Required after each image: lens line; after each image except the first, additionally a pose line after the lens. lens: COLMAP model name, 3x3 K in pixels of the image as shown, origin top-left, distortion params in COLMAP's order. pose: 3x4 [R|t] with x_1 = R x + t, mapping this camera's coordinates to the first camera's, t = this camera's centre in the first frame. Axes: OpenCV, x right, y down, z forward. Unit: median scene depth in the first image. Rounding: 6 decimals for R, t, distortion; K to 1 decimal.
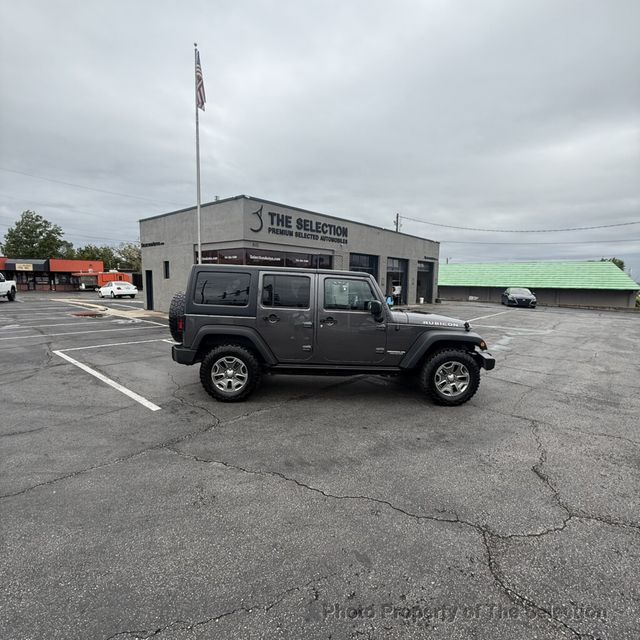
lens RADIAL K [[338.5, 0, 318.9], [0, 338.5, 318.3], [0, 0, 1]] dist [0.000935, -0.001251]
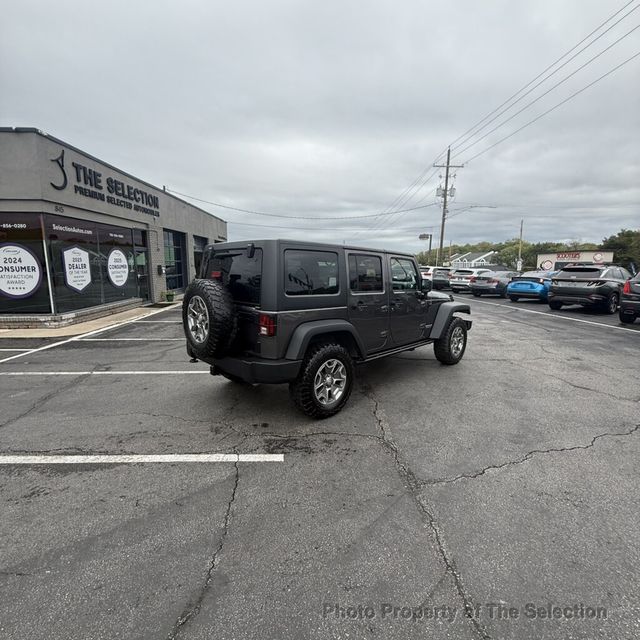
lens RADIAL K [[338.5, 0, 318.9], [0, 338.5, 318.3], [0, 0, 1]] dist [0.000935, -0.001251]
pose [[0.742659, -0.120924, 0.658662, -0.275513], [0.082872, 0.992597, 0.088791, -0.018552], [-0.664523, -0.011357, 0.747182, 0.152026]]
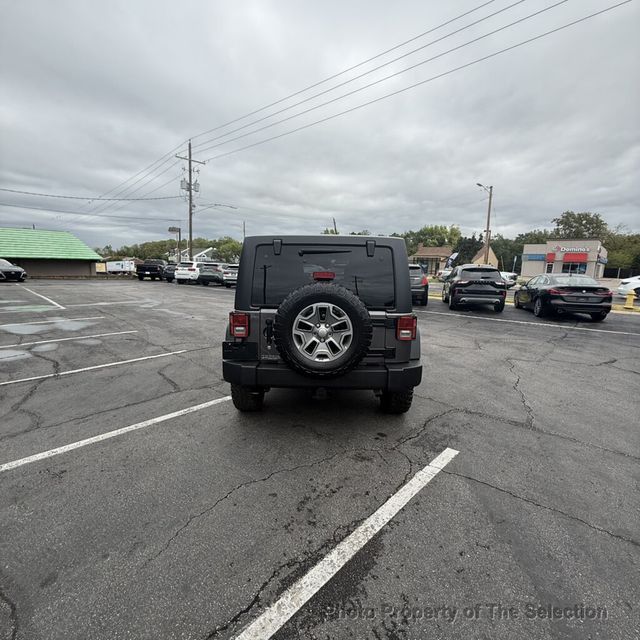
lens RADIAL K [[338.5, 0, 318.9], [0, 338.5, 318.3], [0, 0, 1]] dist [0.000935, -0.001251]
pose [[0.051265, -0.177894, 0.982713, -0.375858], [0.085243, 0.981196, 0.173172, -0.047547], [-0.995040, 0.074892, 0.065466, 0.401926]]
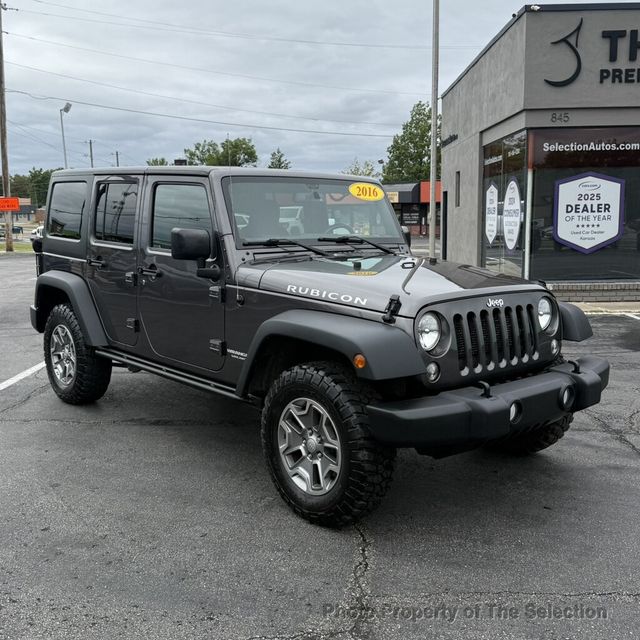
lens RADIAL K [[719.2, 0, 320.0], [0, 719.2, 320.0], [0, 0, 1]] dist [0.171700, -0.344894]
pose [[0.634624, 0.089752, -0.767592, 0.354327], [-0.065054, 0.995912, 0.062664, -0.001762], [0.770079, 0.010167, 0.637868, 0.185085]]
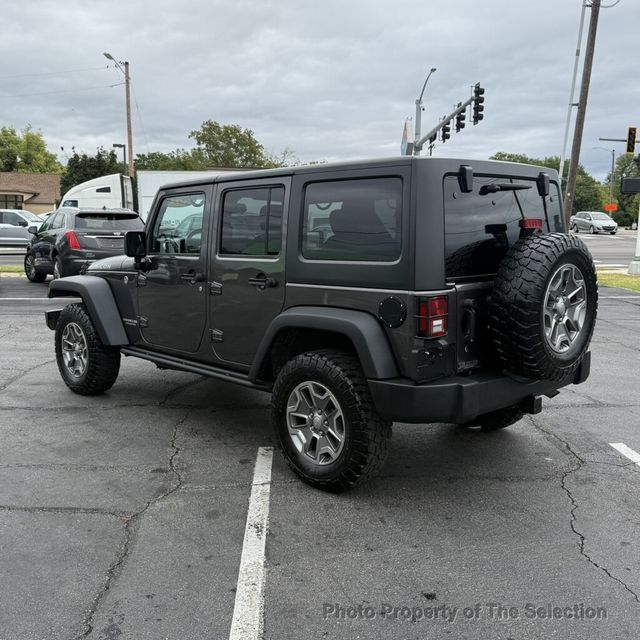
lens RADIAL K [[680.3, 0, 320.0], [0, 680.3, 320.0], [0, 0, 1]] dist [0.202968, -0.461720]
pose [[-0.676231, -0.136375, 0.723957, -0.311967], [0.050074, 0.971934, 0.229861, -0.069418], [-0.734986, 0.191691, -0.650423, 0.679845]]
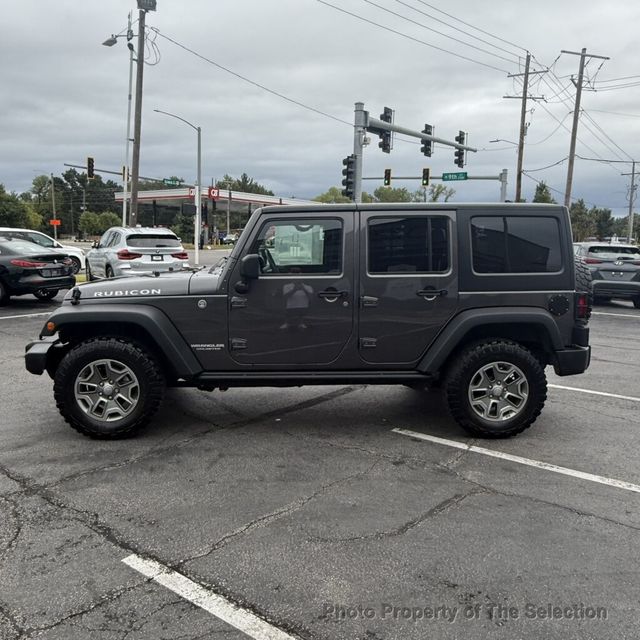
lens RADIAL K [[588.2, 0, 313.1], [0, 588.2, 321.0], [0, 0, 1]] dist [0.000923, -0.002418]
pose [[-0.998629, -0.038511, -0.035447, 0.030428], [-0.045854, 0.970259, 0.237689, -0.077509], [0.025239, 0.238988, -0.970694, 0.828914]]
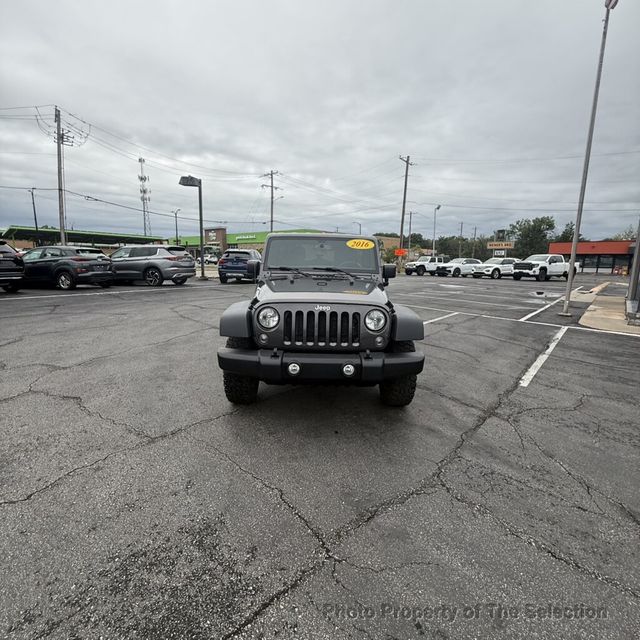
lens RADIAL K [[338.5, 0, 318.9], [0, 338.5, 318.3], [0, 0, 1]] dist [0.000935, -0.001251]
pose [[-0.022923, 0.163695, -0.986245, 0.408550], [-0.125131, 0.978276, 0.165281, -0.026752], [0.991875, 0.127199, -0.001942, 0.425353]]
